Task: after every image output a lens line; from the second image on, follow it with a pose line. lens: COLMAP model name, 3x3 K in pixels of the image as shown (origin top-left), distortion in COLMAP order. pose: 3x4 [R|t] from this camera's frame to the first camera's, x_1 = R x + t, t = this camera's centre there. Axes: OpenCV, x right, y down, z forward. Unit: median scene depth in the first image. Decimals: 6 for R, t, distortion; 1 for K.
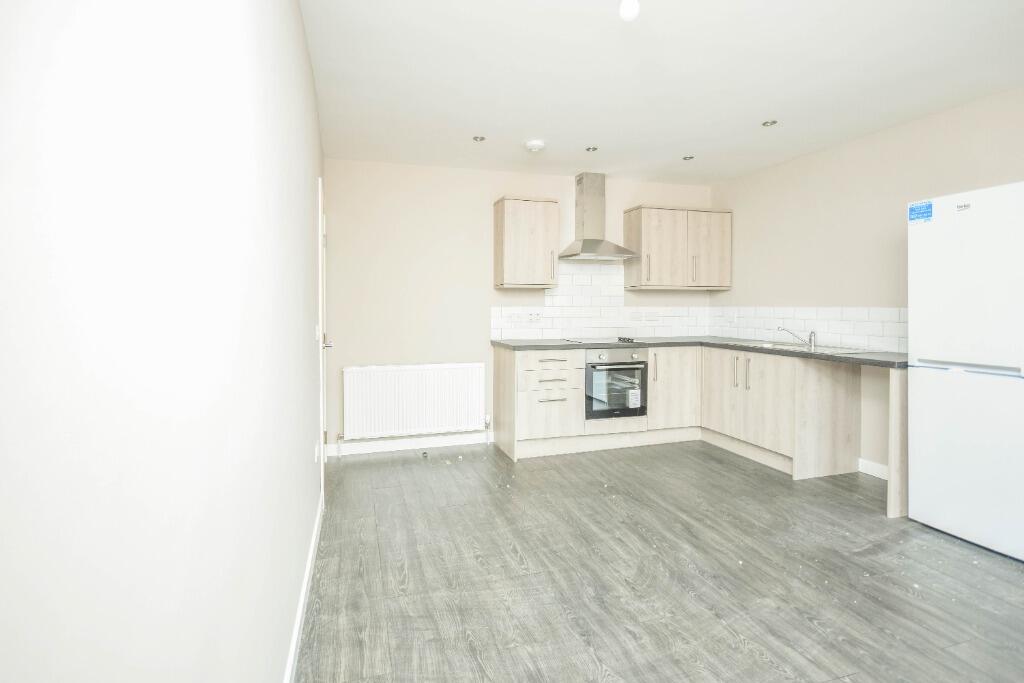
lens RADIAL K [[478.1, 0, 496.7], [0, 478.1, 319.3], [0, 0, 1]] dist [0.002731, 0.000059]
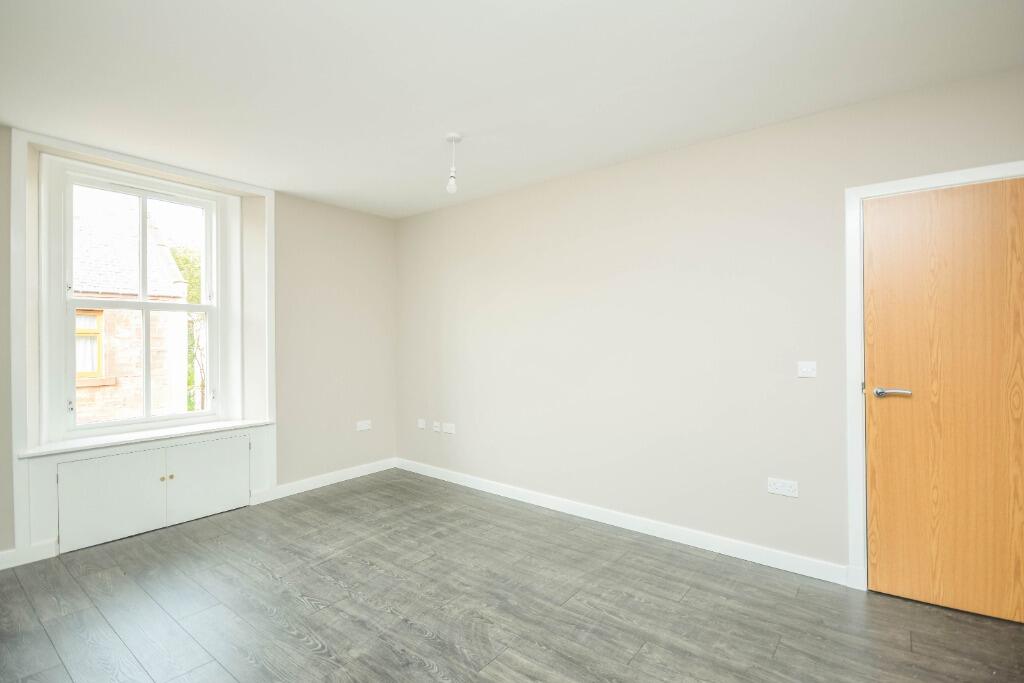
lens RADIAL K [[481.2, 0, 512.0], [0, 481.2, 341.5], [0, 0, 1]] dist [0.000339, -0.000414]
pose [[-0.807744, 0.007904, -0.589480, 0.481376], [-0.010236, 0.999571, 0.027430, -0.035850], [0.589444, 0.028190, -0.807317, 1.066147]]
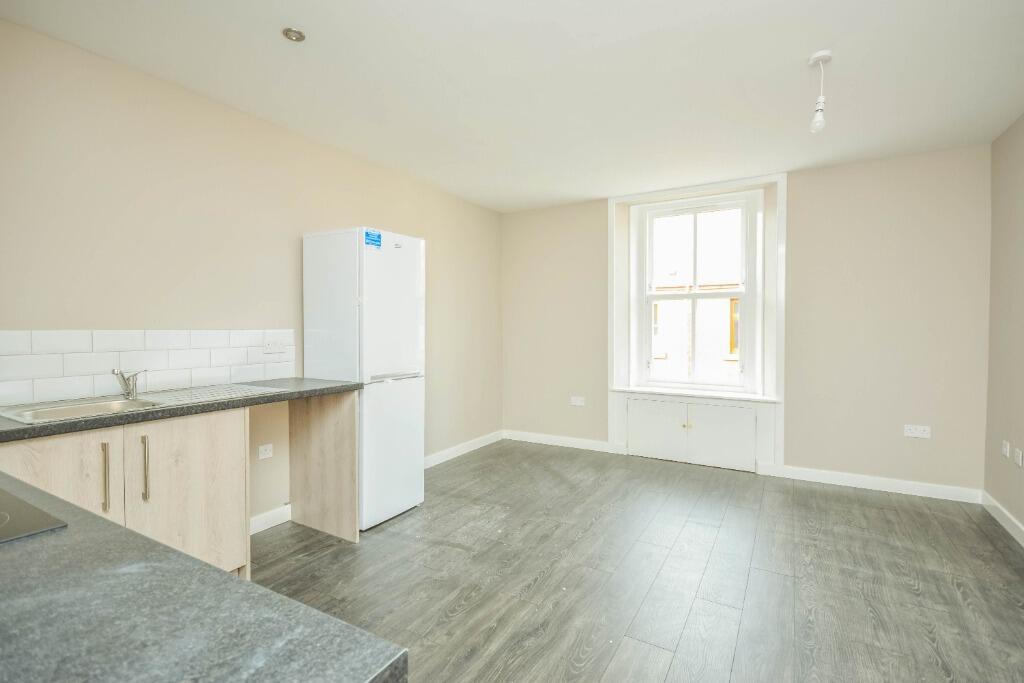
lens RADIAL K [[479.7, 0, 496.0], [0, 479.7, 337.3], [0, 0, 1]] dist [-0.000149, -0.000462]
pose [[-0.667663, -0.012865, 0.744352, -0.073251], [0.026409, 0.998812, 0.040950, -0.029520], [-0.743995, 0.046998, -0.666530, 1.092953]]
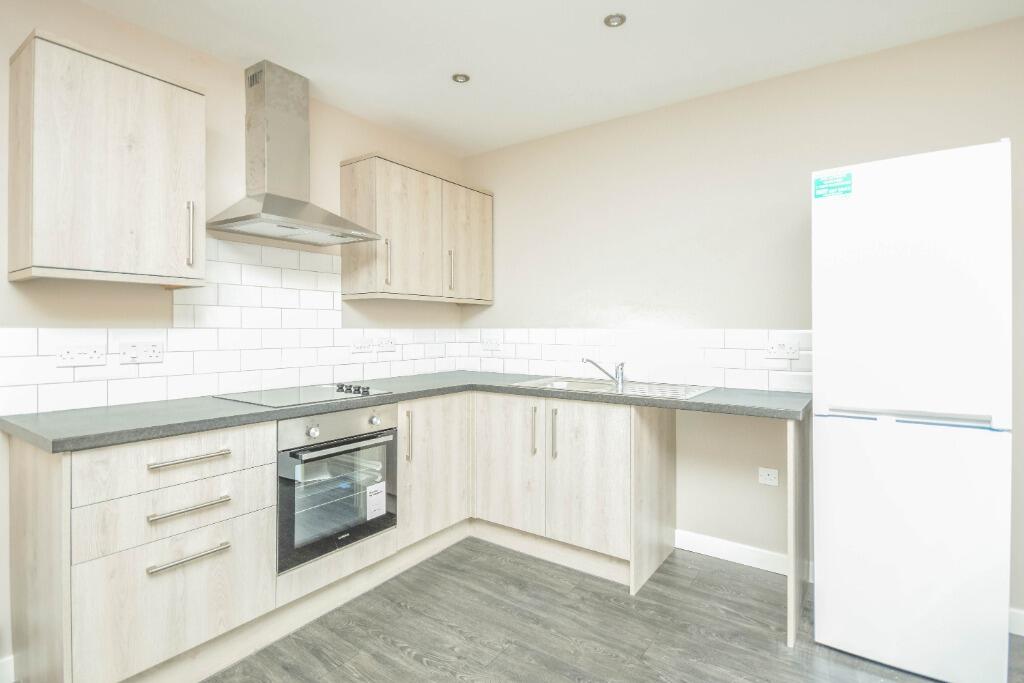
lens RADIAL K [[497.7, 0, 515.3], [0, 497.7, 334.5], [0, 0, 1]] dist [0.004377, 0.000282]
pose [[0.782888, -0.005480, 0.622138, 0.074481], [0.017461, 0.999761, -0.013167, -0.010651], [-0.621917, 0.021171, 0.782797, 0.528348]]
